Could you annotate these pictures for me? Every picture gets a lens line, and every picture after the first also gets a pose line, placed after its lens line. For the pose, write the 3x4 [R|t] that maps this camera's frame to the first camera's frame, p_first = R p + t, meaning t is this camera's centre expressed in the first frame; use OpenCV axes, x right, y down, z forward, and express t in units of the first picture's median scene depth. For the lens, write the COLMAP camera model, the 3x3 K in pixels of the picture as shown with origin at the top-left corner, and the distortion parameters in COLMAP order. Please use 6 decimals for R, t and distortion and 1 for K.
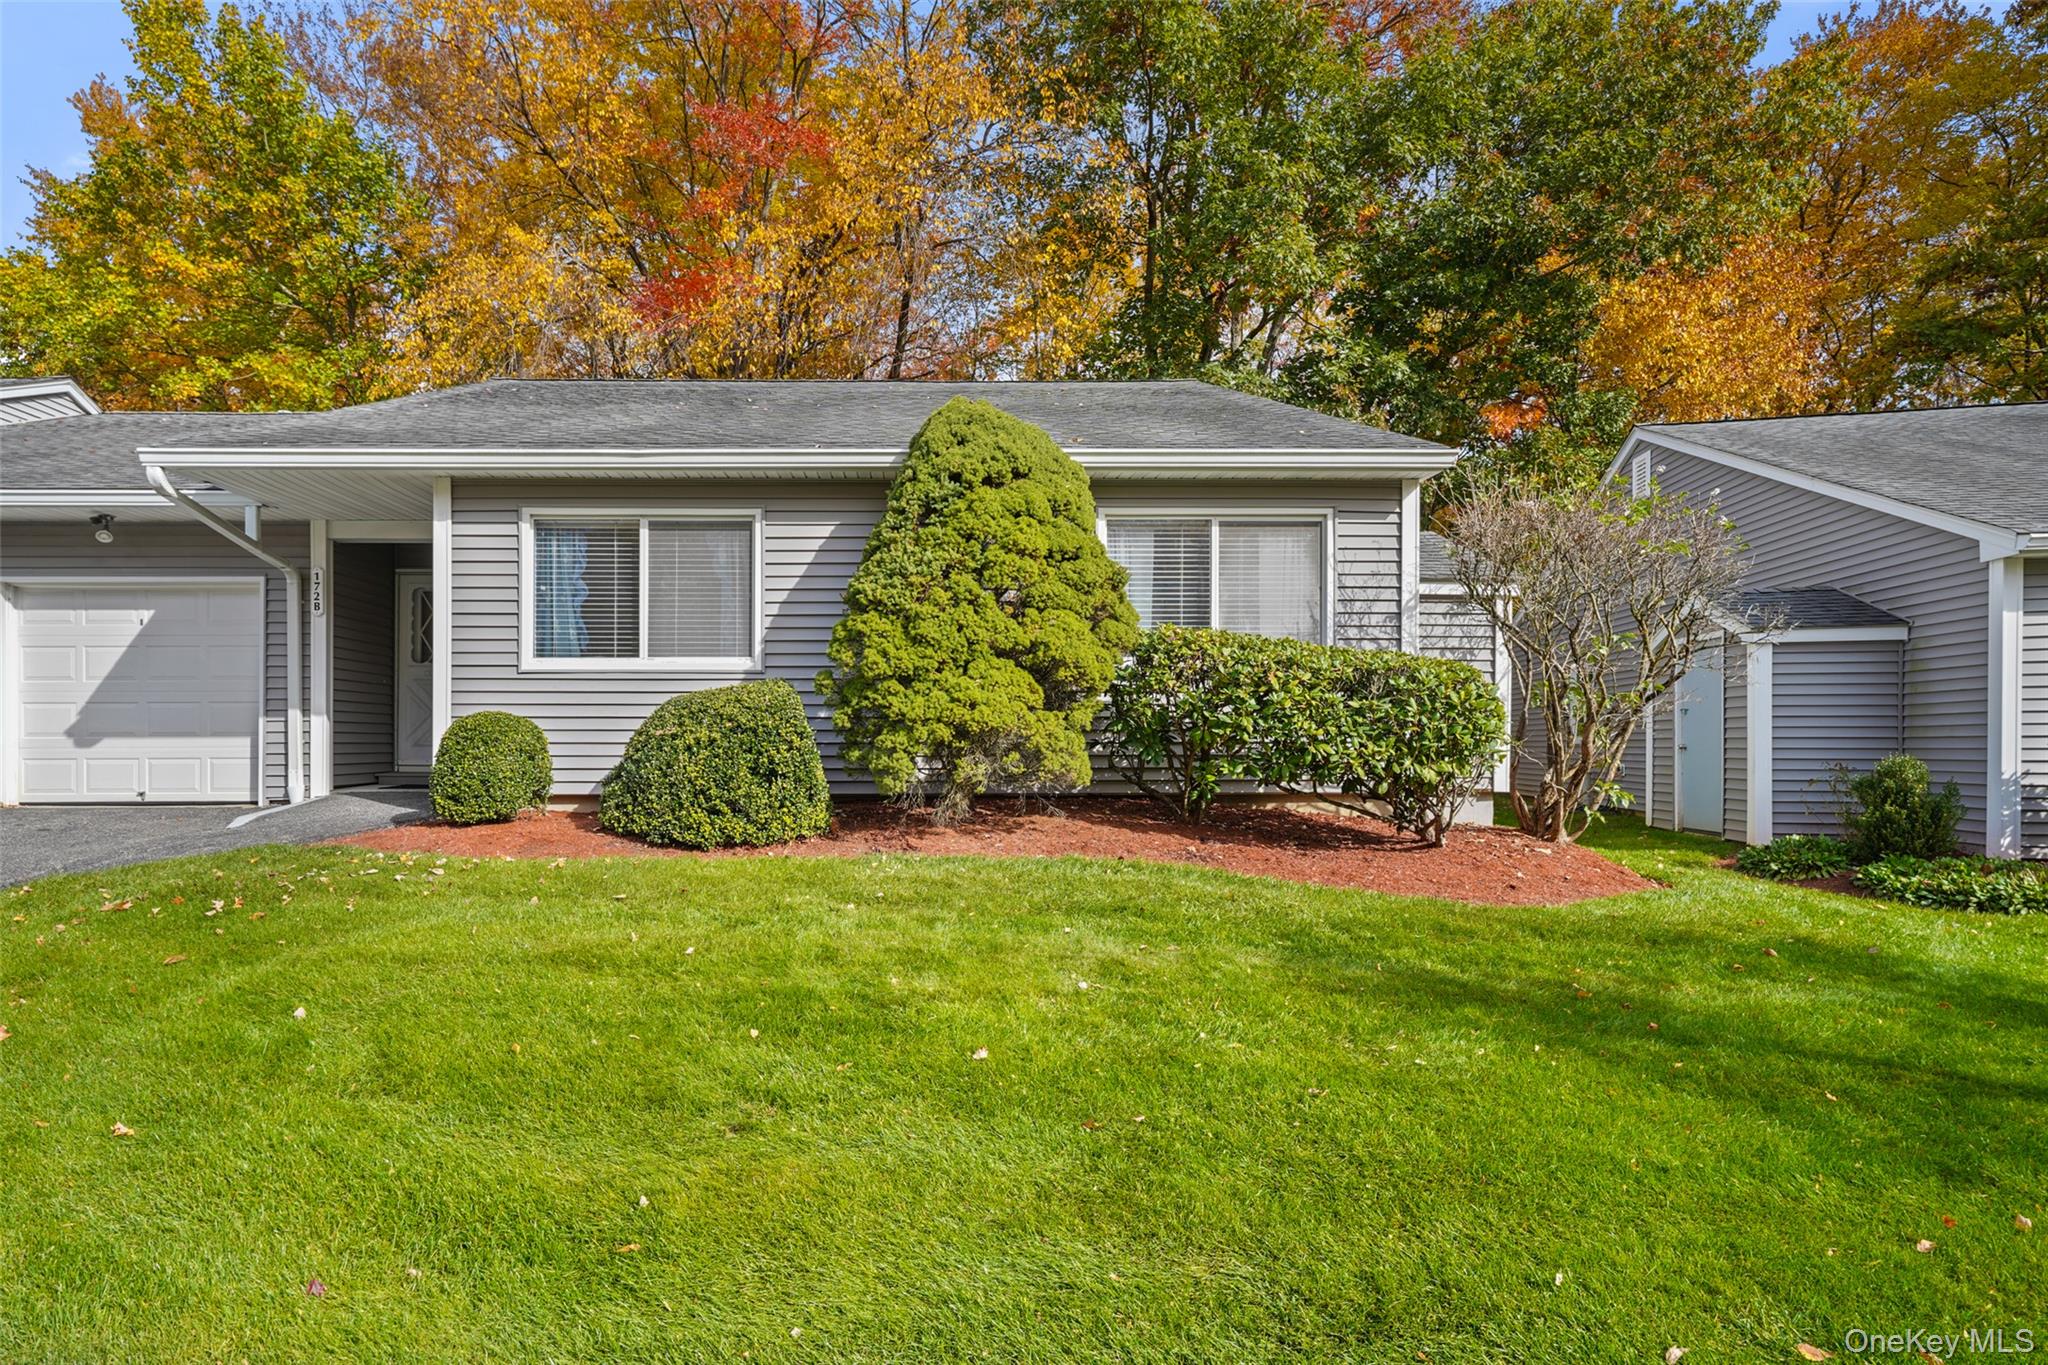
lens RADIAL K [[1030.4, 0, 1025.3], [0, 1030.4, 700.2], [0, 0, 1]] dist [-0.001074, 0.000932]
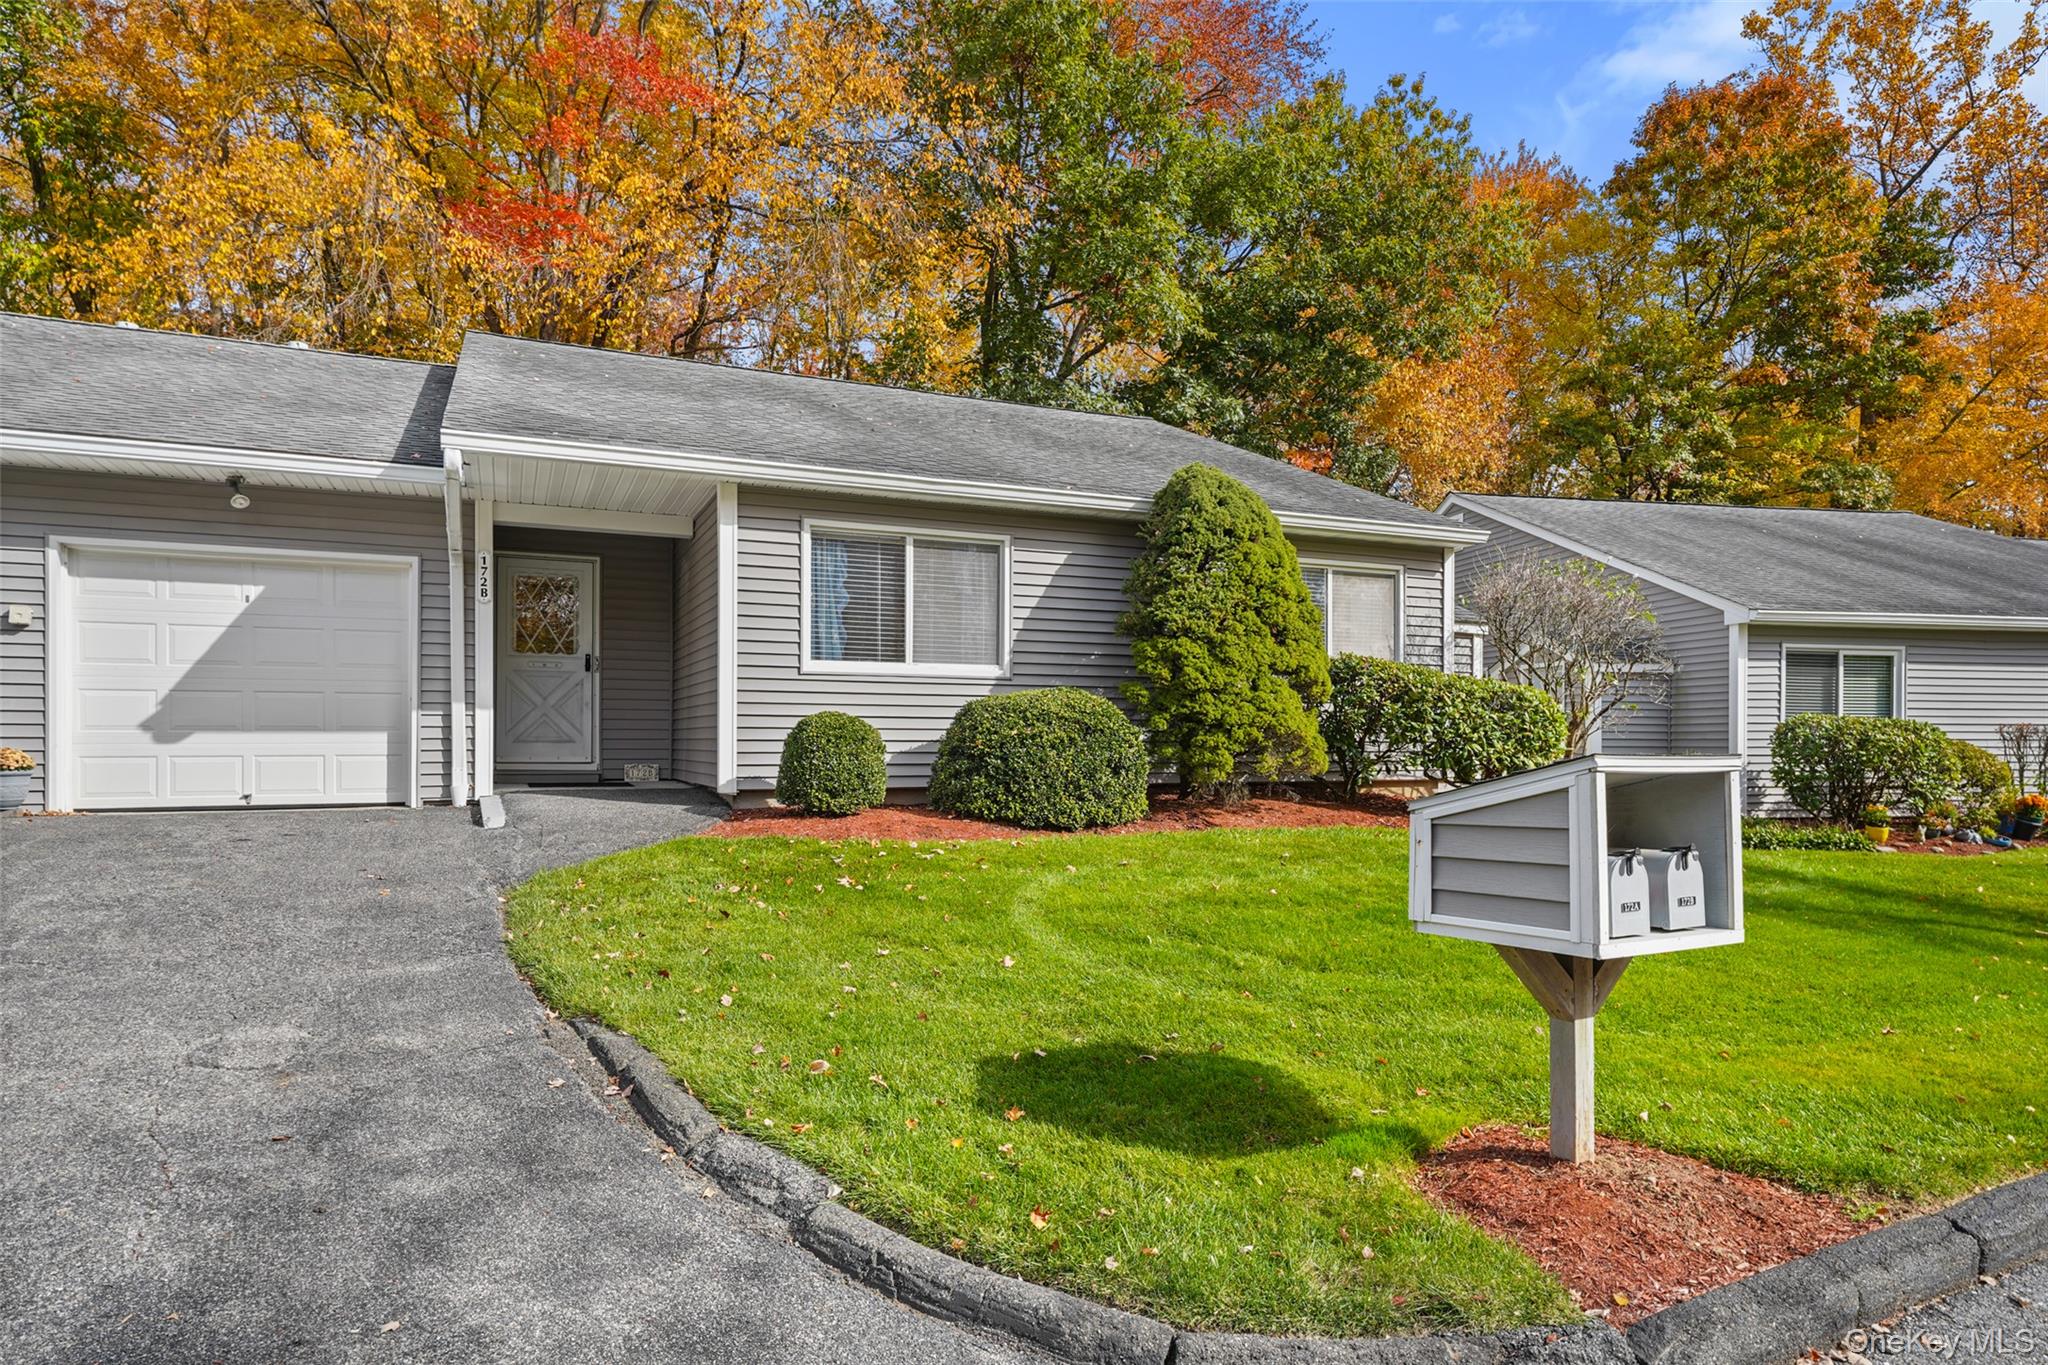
lens RADIAL K [[1162.1, 0, 1022.9], [0, 1162.1, 678.5], [0, 0, 1]] dist [0.002434, 0.000408]
pose [[0.919288, 0.024087, 0.392847, -0.741532], [-0.020876, 0.999705, -0.012445, -0.011787], [-0.393030, 0.003240, 0.919520, -0.186483]]
